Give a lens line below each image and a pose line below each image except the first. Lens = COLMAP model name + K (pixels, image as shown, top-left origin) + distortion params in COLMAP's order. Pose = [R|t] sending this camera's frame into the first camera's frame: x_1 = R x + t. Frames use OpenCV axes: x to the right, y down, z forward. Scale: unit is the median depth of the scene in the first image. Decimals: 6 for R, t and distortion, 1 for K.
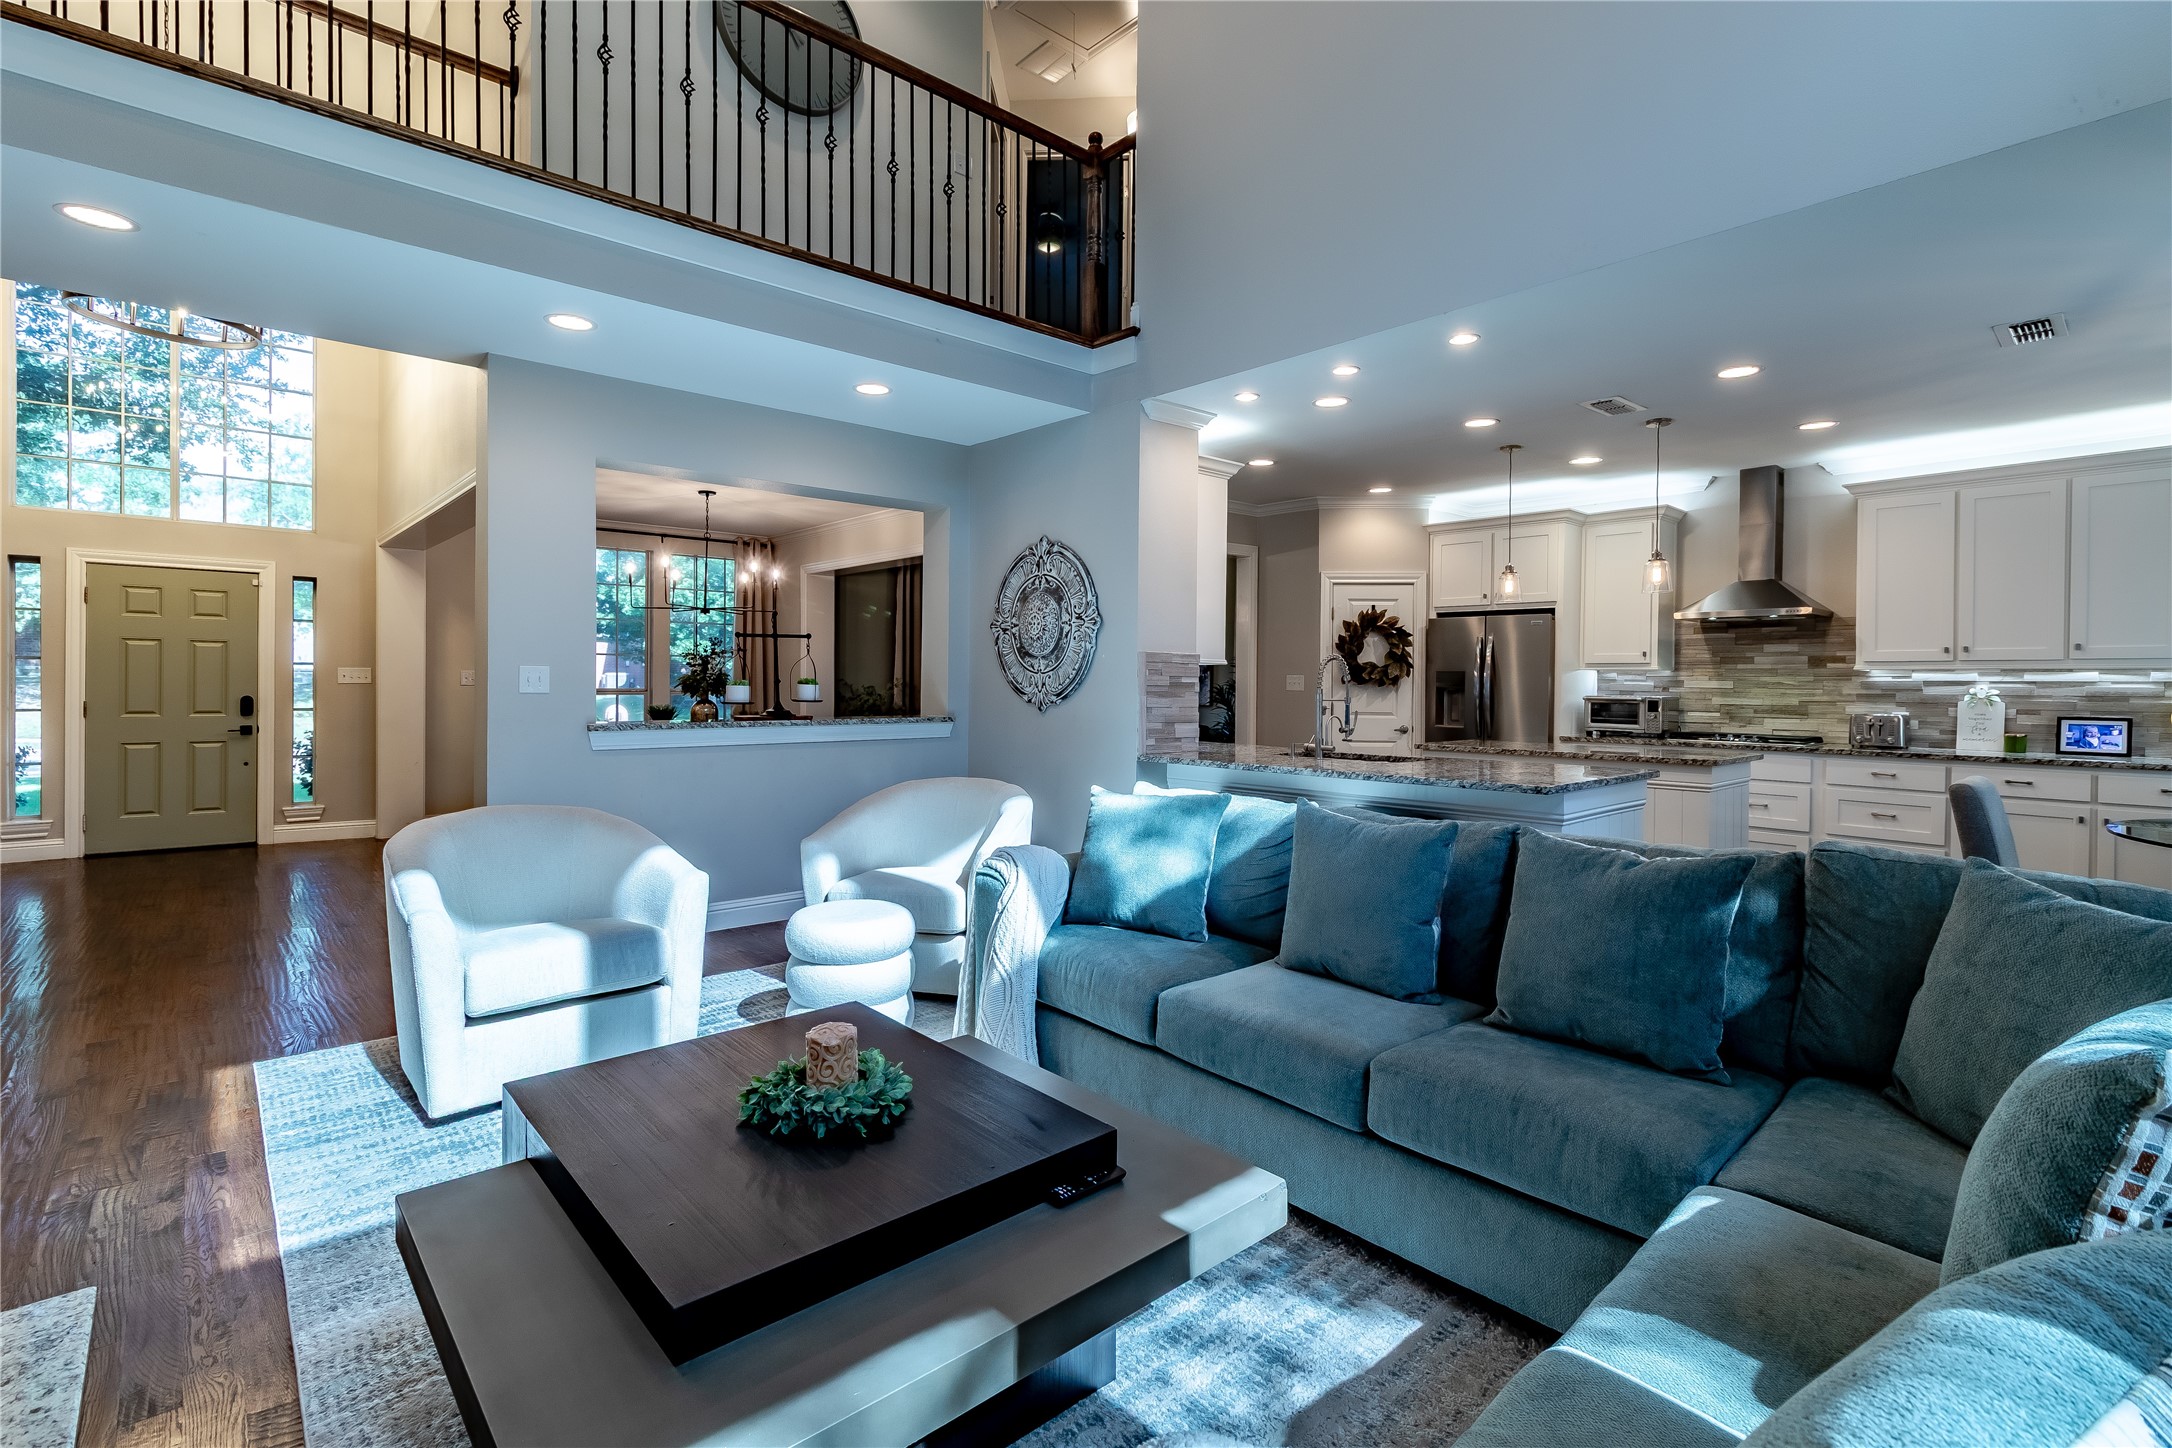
lens RADIAL K [[1006.9, 0, 1094.5], [0, 1006.9, 689.5], [0, 0, 1]] dist [0.003742, -0.000623]
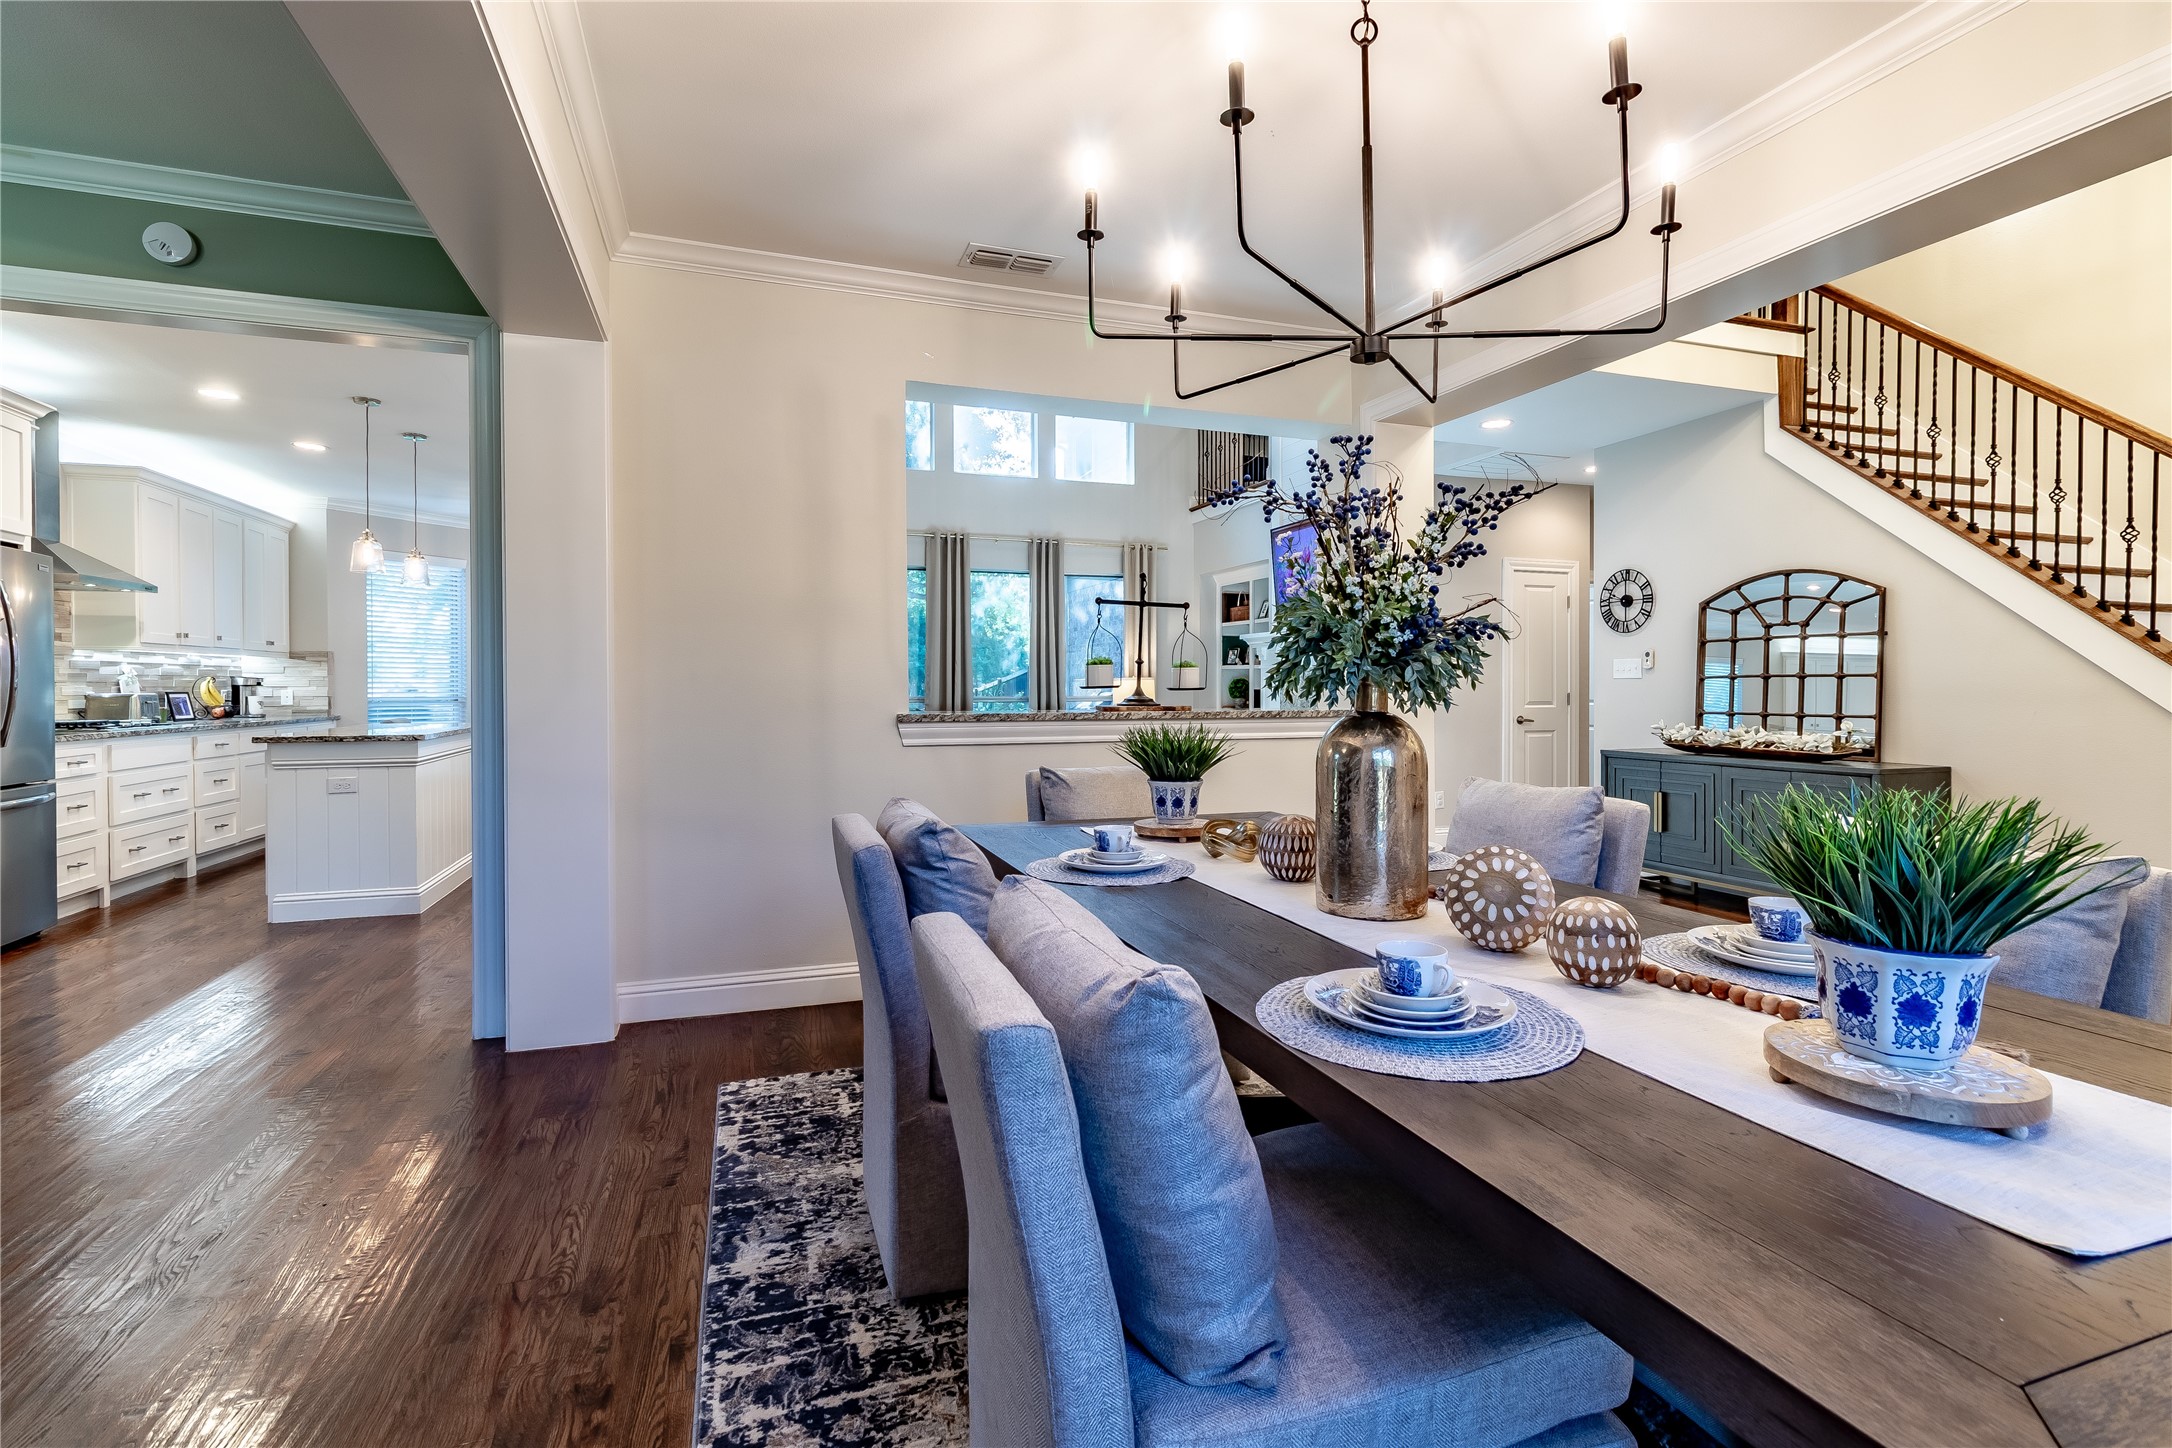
lens RADIAL K [[1006.9, 0, 1090.9], [0, 1006.9, 686.3], [0, 0, 1]] dist [0.003742, -0.000623]
pose [[-0.923106, -0.006959, 0.384484, -0.501086], [-0.003080, 0.999938, 0.010704, 0.002712], [-0.384534, 0.008696, -0.923070, 1.497574]]
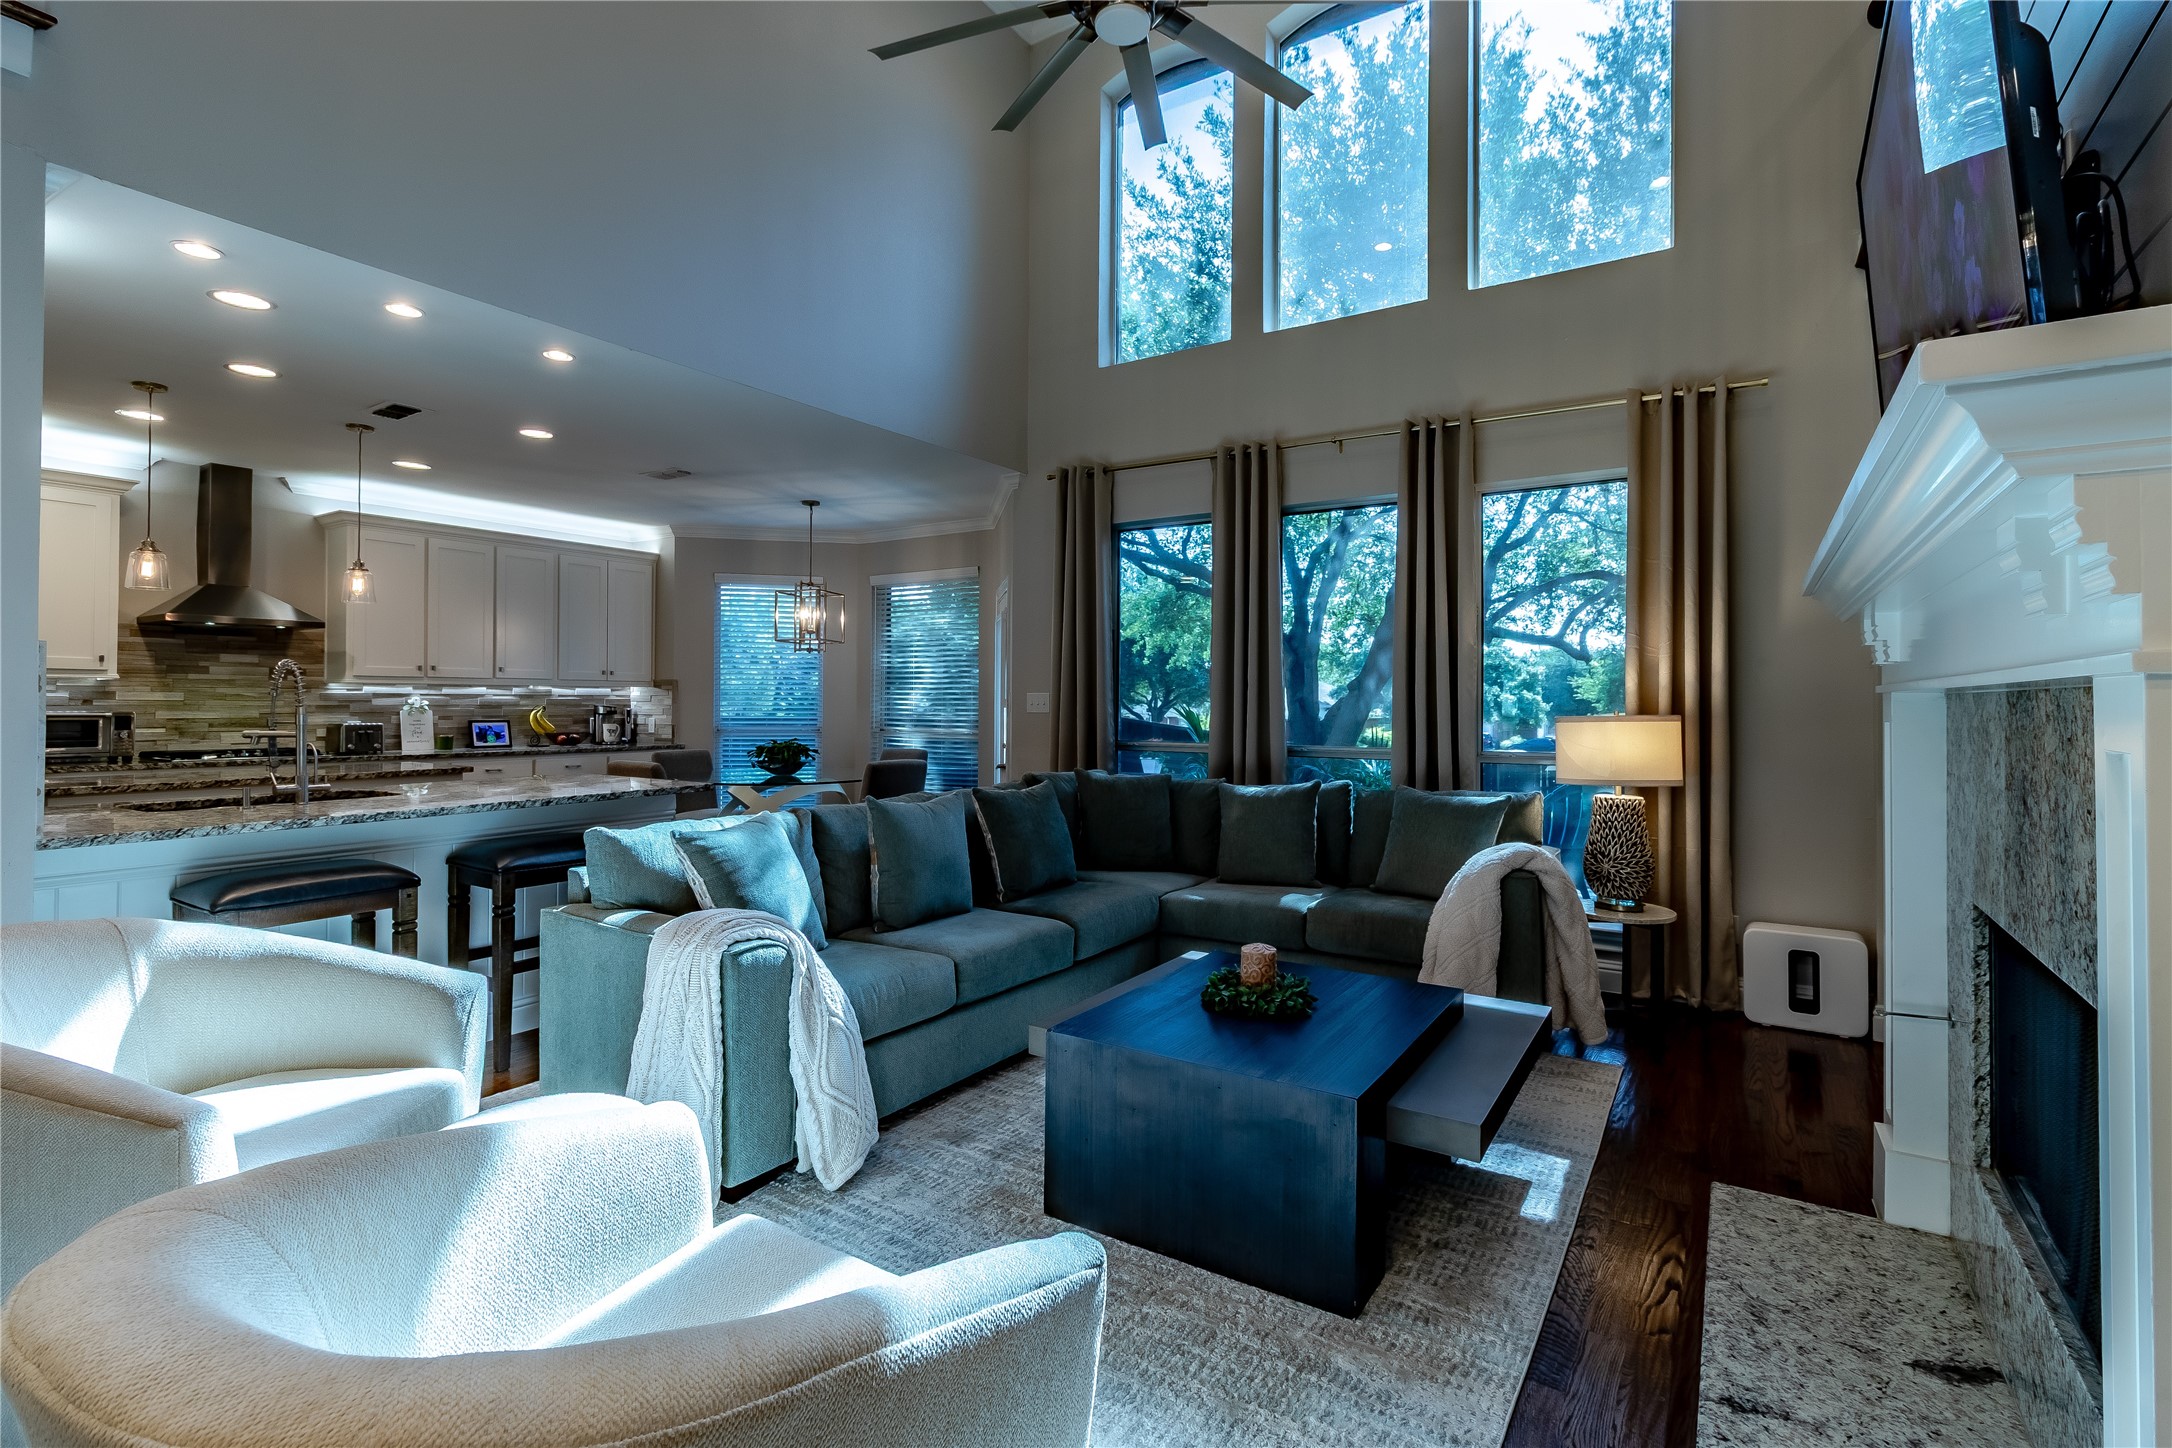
lens RADIAL K [[1006.9, 0, 1092.9], [0, 1006.9, 690.9], [0, 0, 1]] dist [0.003742, -0.000623]
pose [[-0.265370, 0.001146, 0.964146, -0.479656], [0.000163, 0.999999, -0.001144, -0.009225], [-0.964147, -0.000147, -0.265370, 0.490404]]
